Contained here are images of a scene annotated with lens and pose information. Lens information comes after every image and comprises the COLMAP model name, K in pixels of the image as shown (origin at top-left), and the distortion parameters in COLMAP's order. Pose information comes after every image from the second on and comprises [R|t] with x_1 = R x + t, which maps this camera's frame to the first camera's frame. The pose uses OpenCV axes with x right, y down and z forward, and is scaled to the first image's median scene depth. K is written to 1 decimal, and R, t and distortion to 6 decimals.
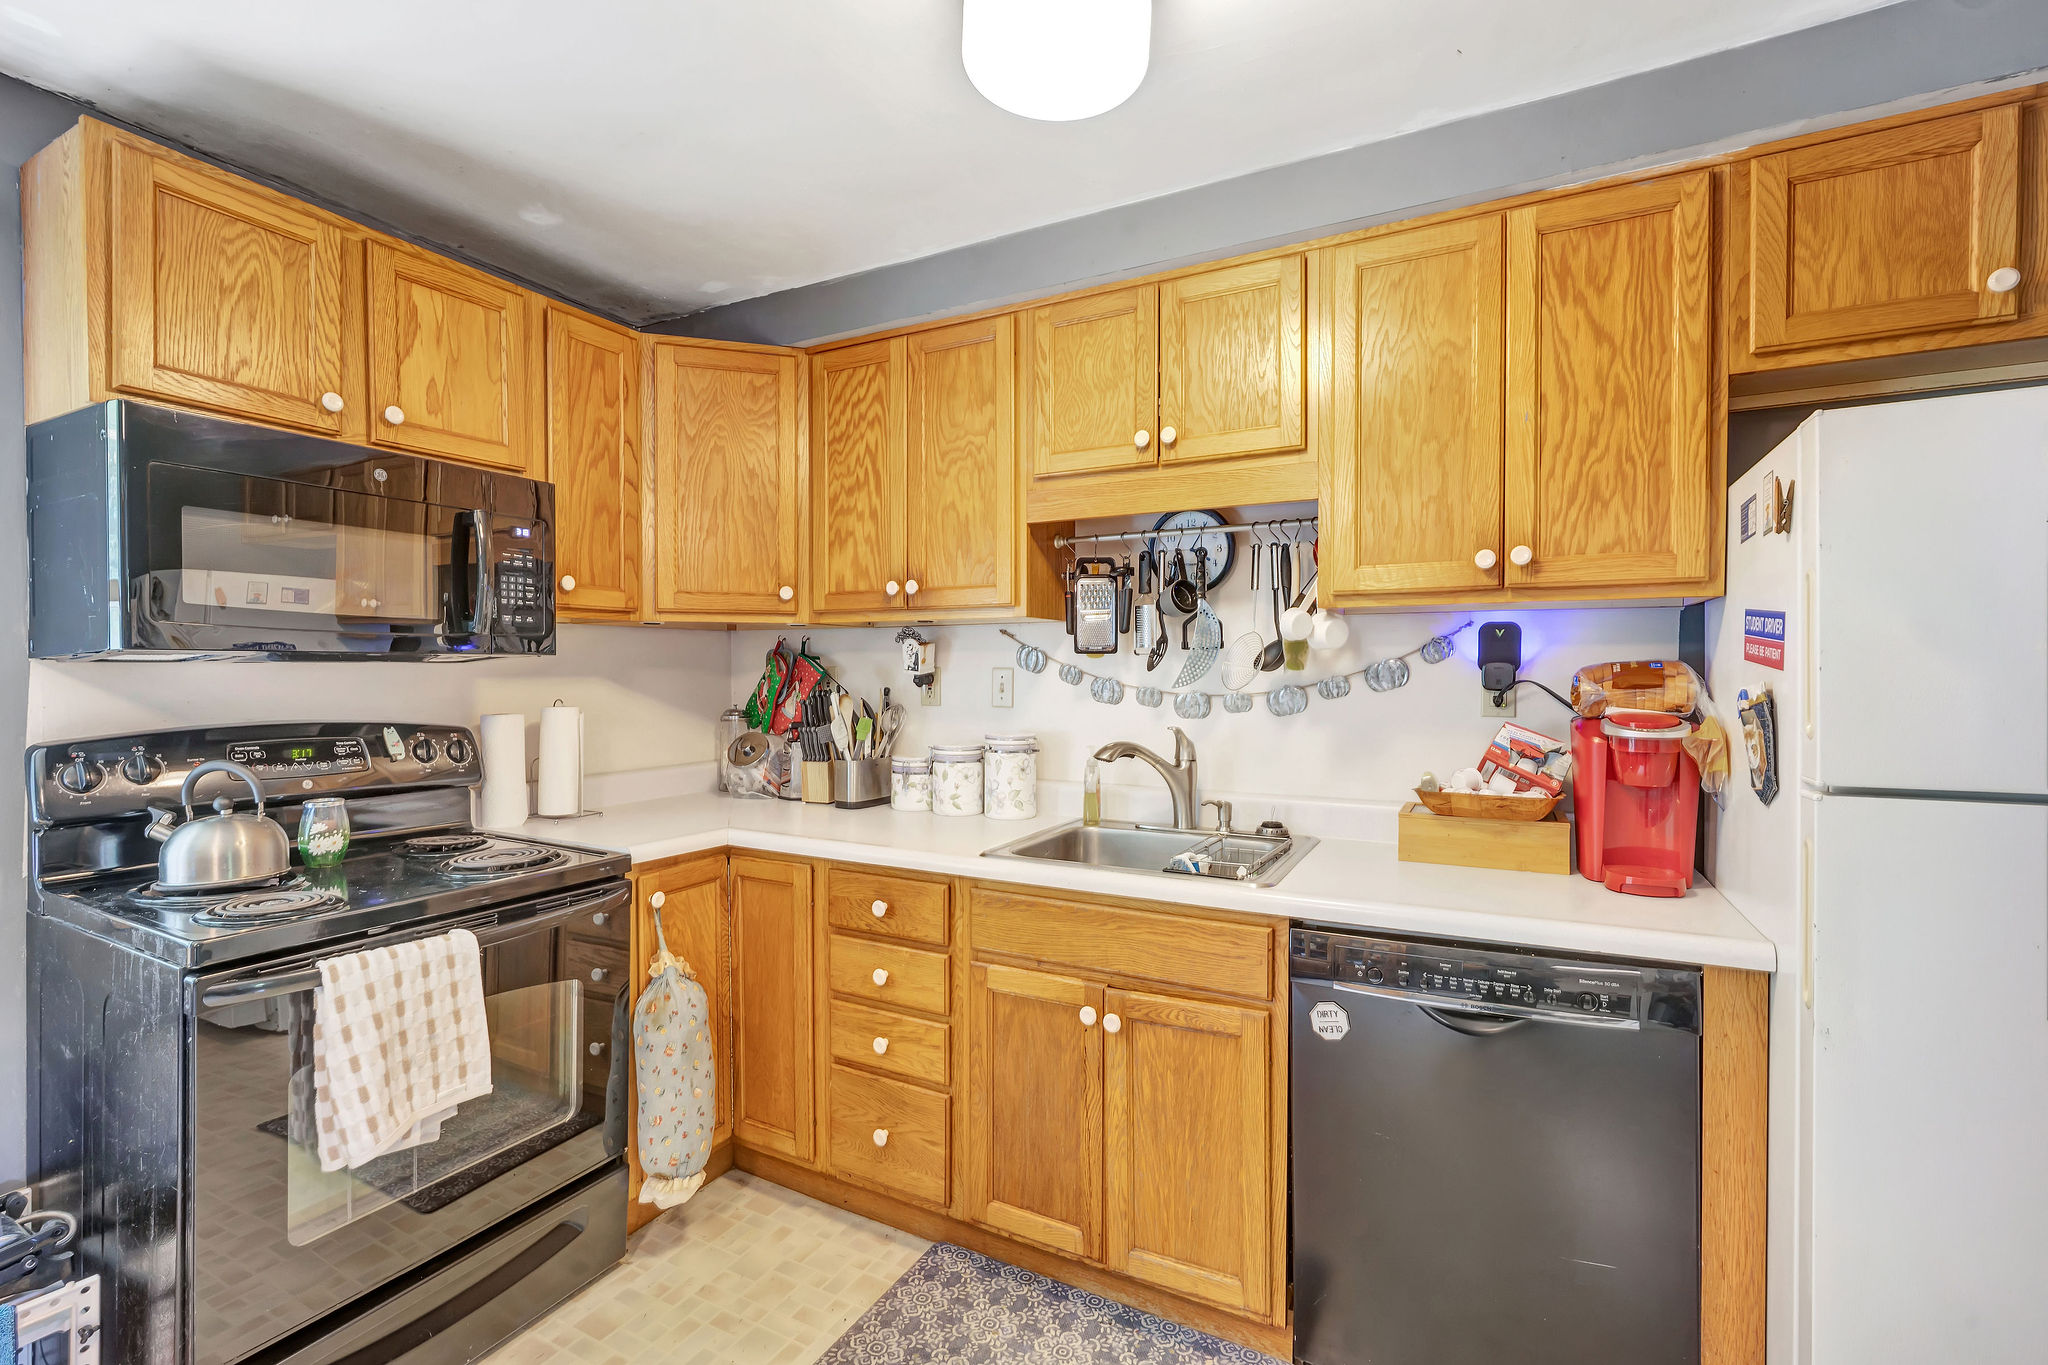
lens RADIAL K [[904.6, 0, 1020.2], [0, 904.6, 687.4], [0, 0, 1]] dist [-0.016825, 0.004654]
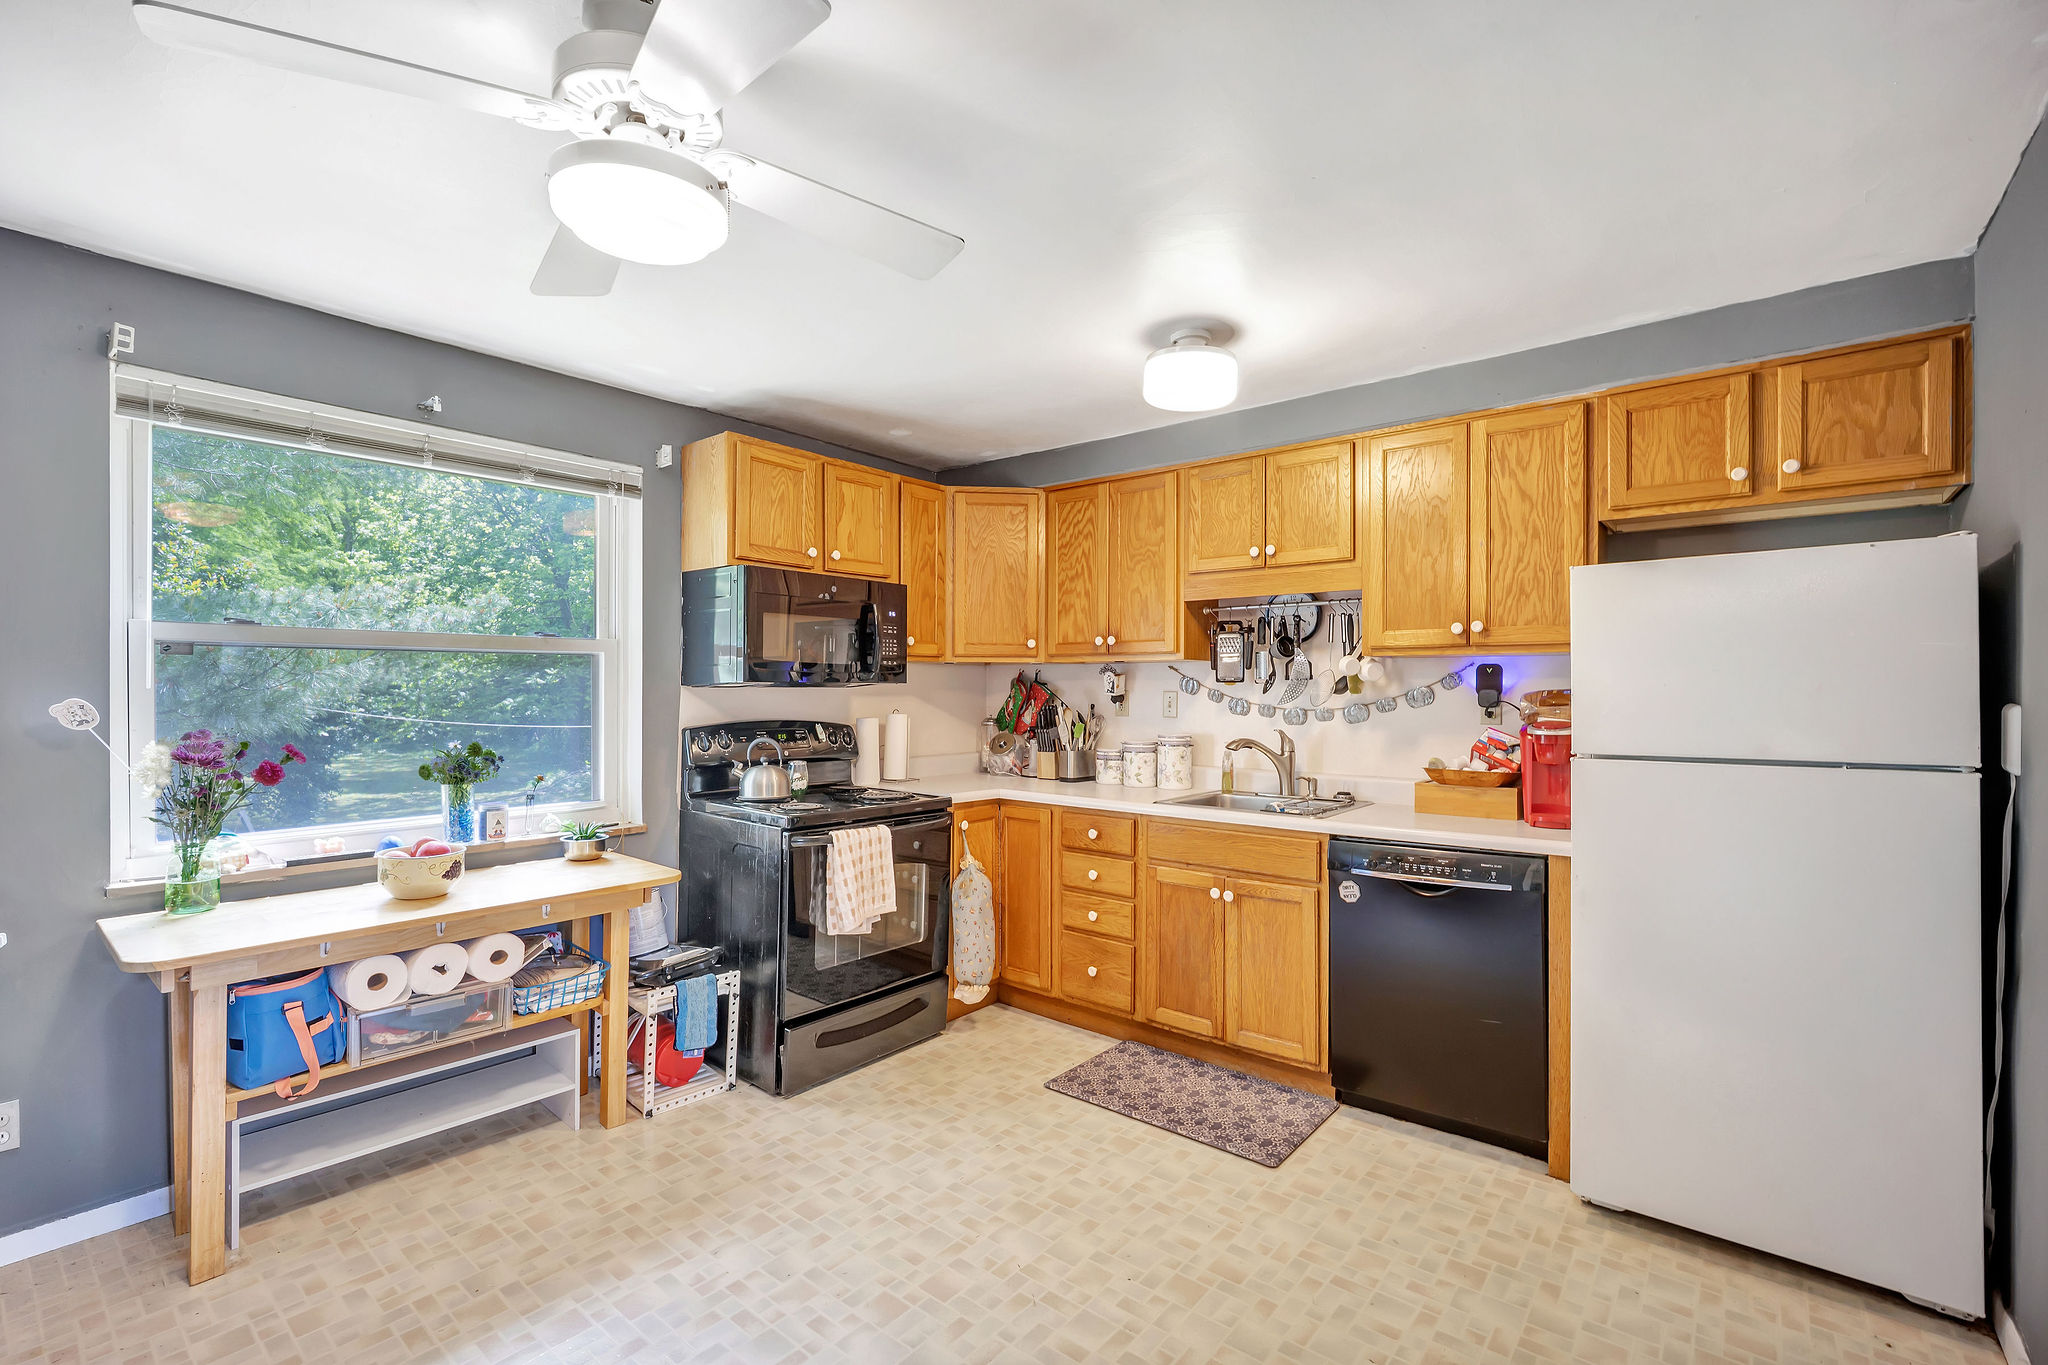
lens RADIAL K [[904.6, 0, 1014.2], [0, 904.6, 689.7], [0, 0, 1]] dist [-0.016825, 0.004654]
pose [[0.978701, 0.003187, -0.205265, 0.050383], [-0.007229, 0.999794, -0.018948, 0.009258], [0.205162, 0.020028, 0.978523, -0.754975]]
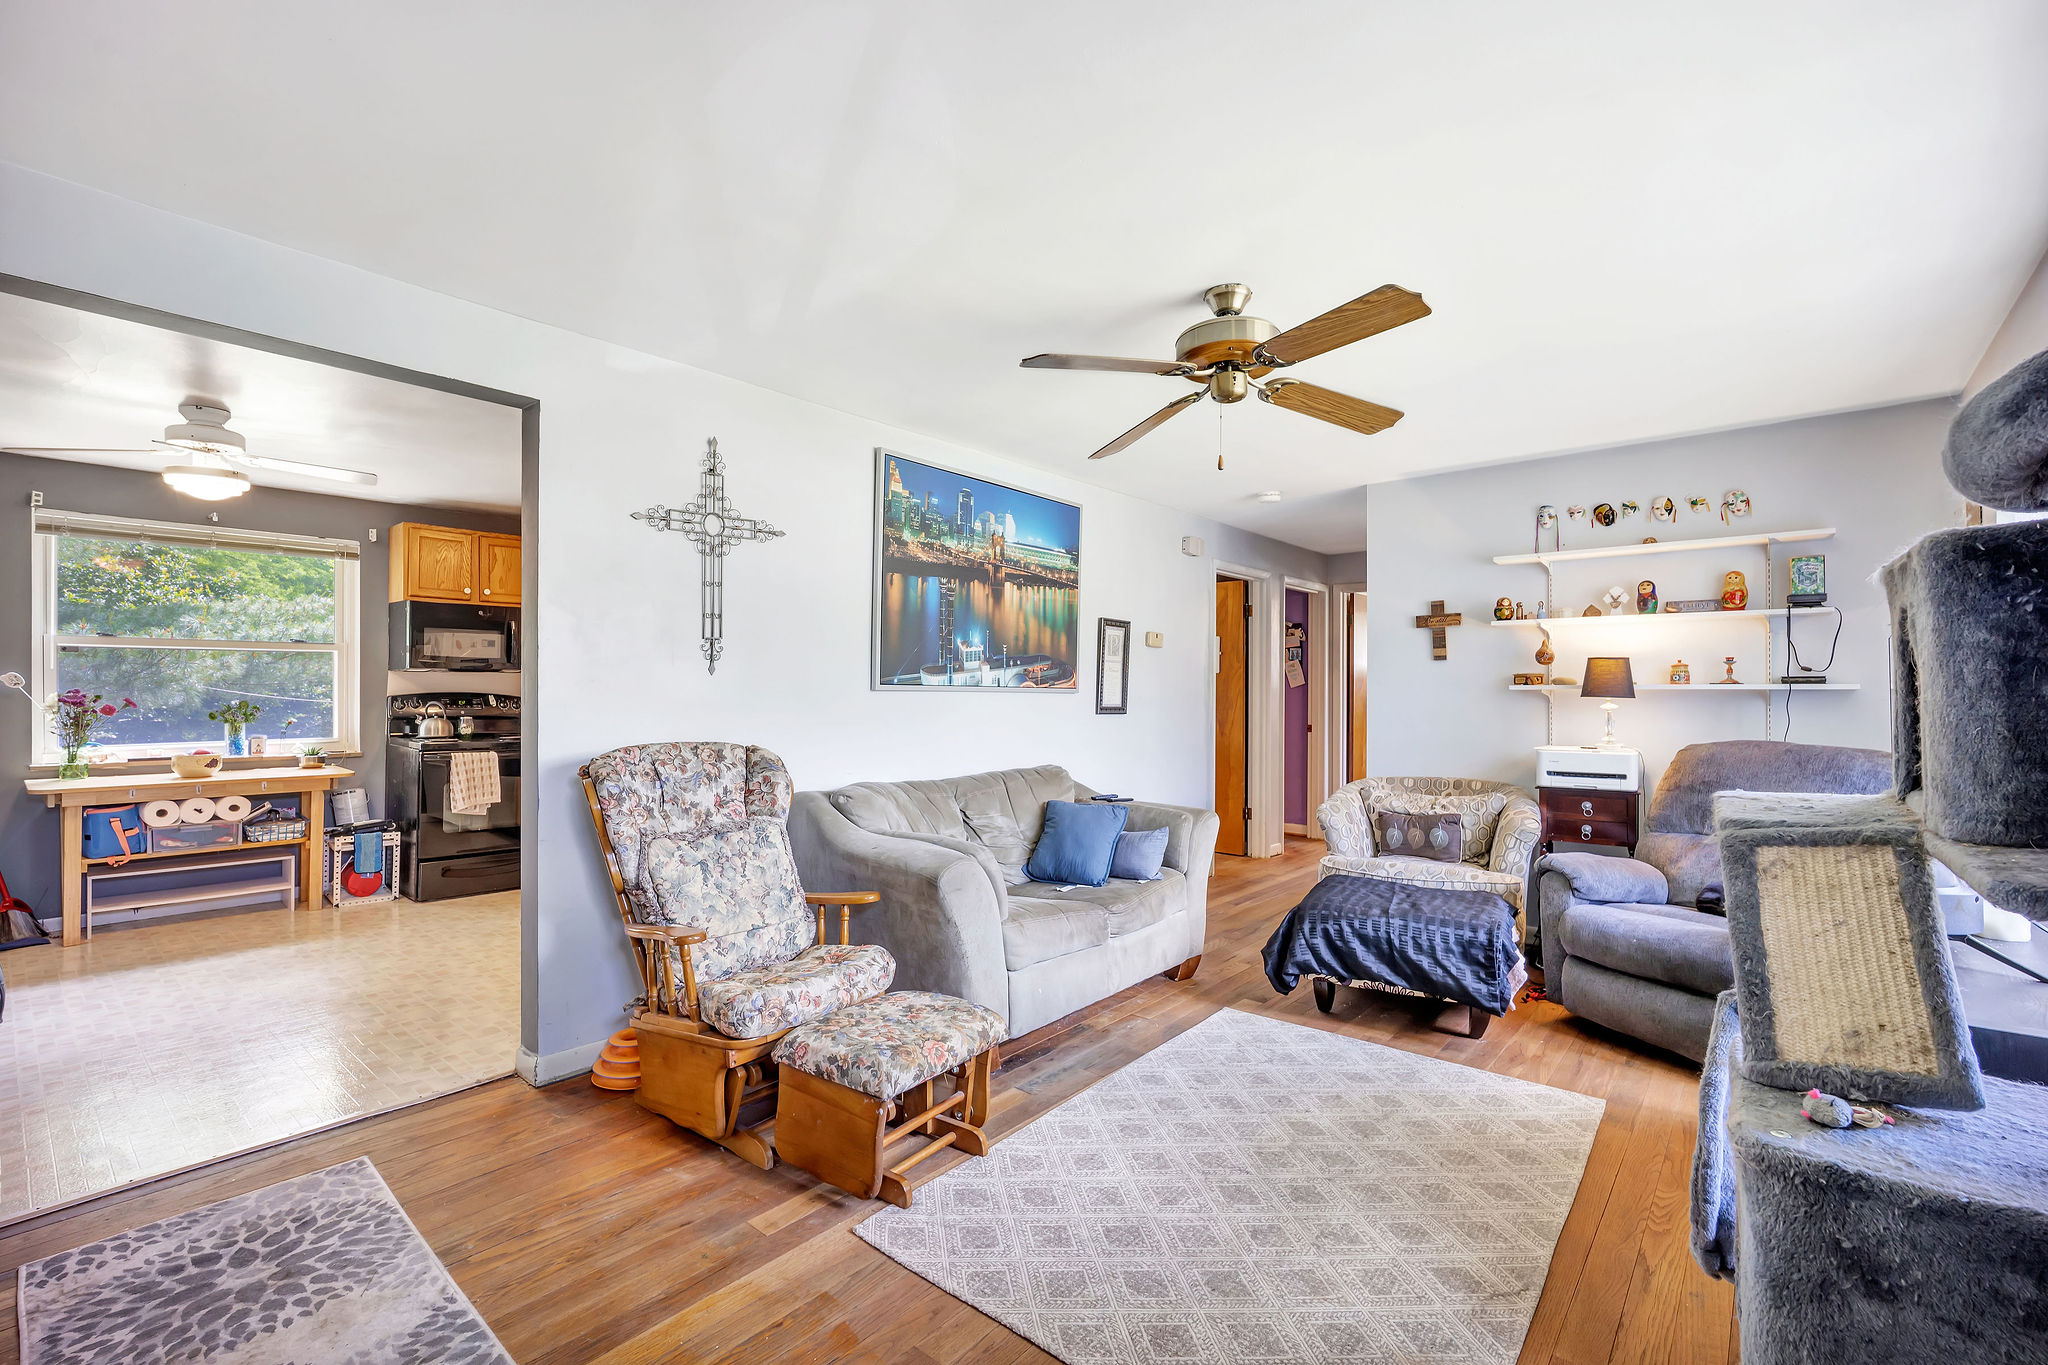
lens RADIAL K [[904.6, 0, 1015.2], [0, 904.6, 687.5], [0, 0, 1]] dist [-0.016825, 0.004654]
pose [[0.975523, 0.003909, -0.219861, 1.748096], [-0.008724, 0.999743, -0.020931, 0.073143], [0.219723, 0.022337, 0.975307, -1.604158]]
